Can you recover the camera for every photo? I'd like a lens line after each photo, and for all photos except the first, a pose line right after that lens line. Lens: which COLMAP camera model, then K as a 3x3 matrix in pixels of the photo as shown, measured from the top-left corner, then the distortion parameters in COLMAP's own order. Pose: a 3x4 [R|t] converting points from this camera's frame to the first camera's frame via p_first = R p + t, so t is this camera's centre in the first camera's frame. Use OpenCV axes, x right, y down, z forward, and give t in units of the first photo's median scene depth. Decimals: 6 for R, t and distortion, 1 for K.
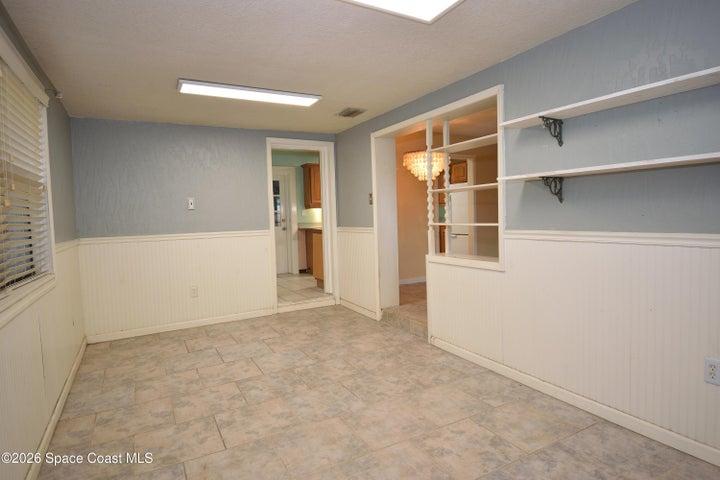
lens RADIAL K [[400.2, 0, 363.8], [0, 400.2, 234.1], [0, 0, 1]] dist [-0.005286, -0.006726]
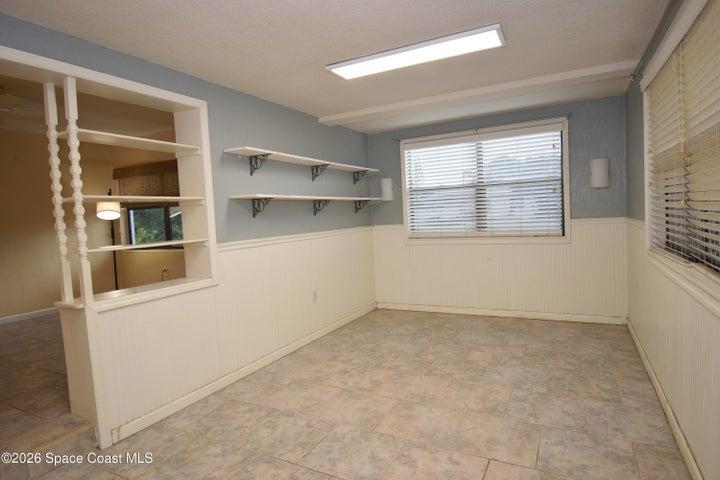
lens RADIAL K [[400.2, 0, 359.8], [0, 400.2, 242.6], [0, 0, 1]] dist [-0.005286, -0.006726]
pose [[-0.540735, -0.001586, 0.841192, -0.802779], [0.108049, 0.991584, 0.071326, -0.054299], [-0.834225, 0.129458, -0.536012, 1.403841]]
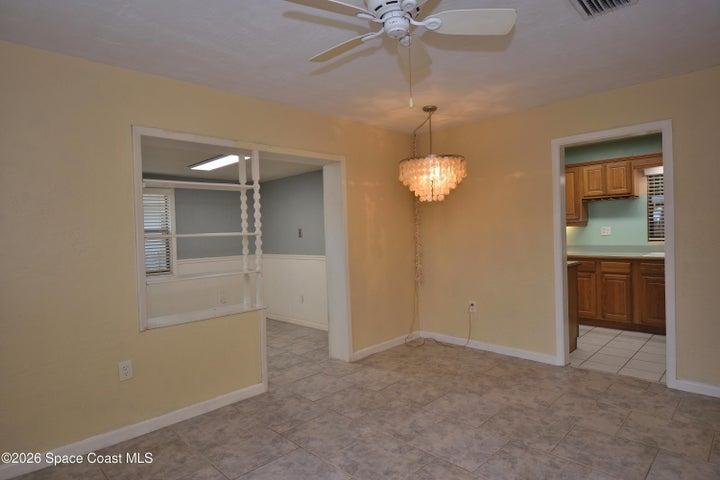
lens RADIAL K [[400.2, 0, 365.8], [0, 400.2, 240.5], [0, 0, 1]] dist [-0.005286, -0.006726]
pose [[0.268333, 0.051265, -0.961961, 1.515518], [-0.022445, 0.998645, 0.046959, -0.207195], [0.963065, 0.008990, 0.269120, 1.567168]]
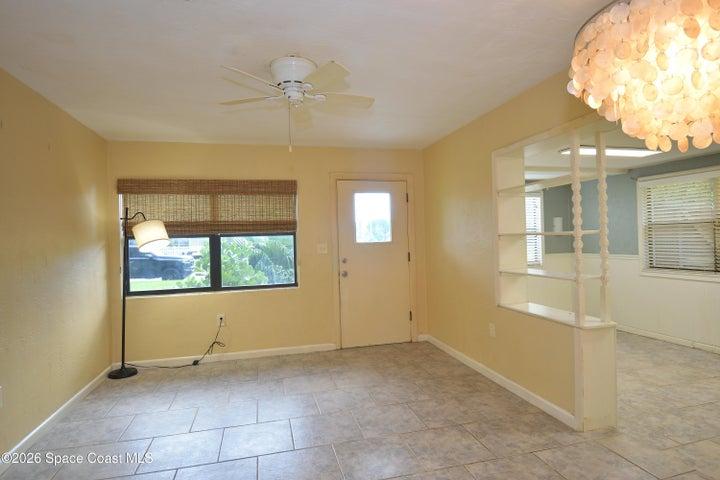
lens RADIAL K [[400.2, 0, 364.4], [0, 400.2, 236.7], [0, 0, 1]] dist [-0.005286, -0.006726]
pose [[-0.963432, 0.057037, 0.261811, 0.563271], [0.067455, 0.997241, 0.030973, -0.219263], [-0.259322, 0.047501, -0.964622, 2.590562]]
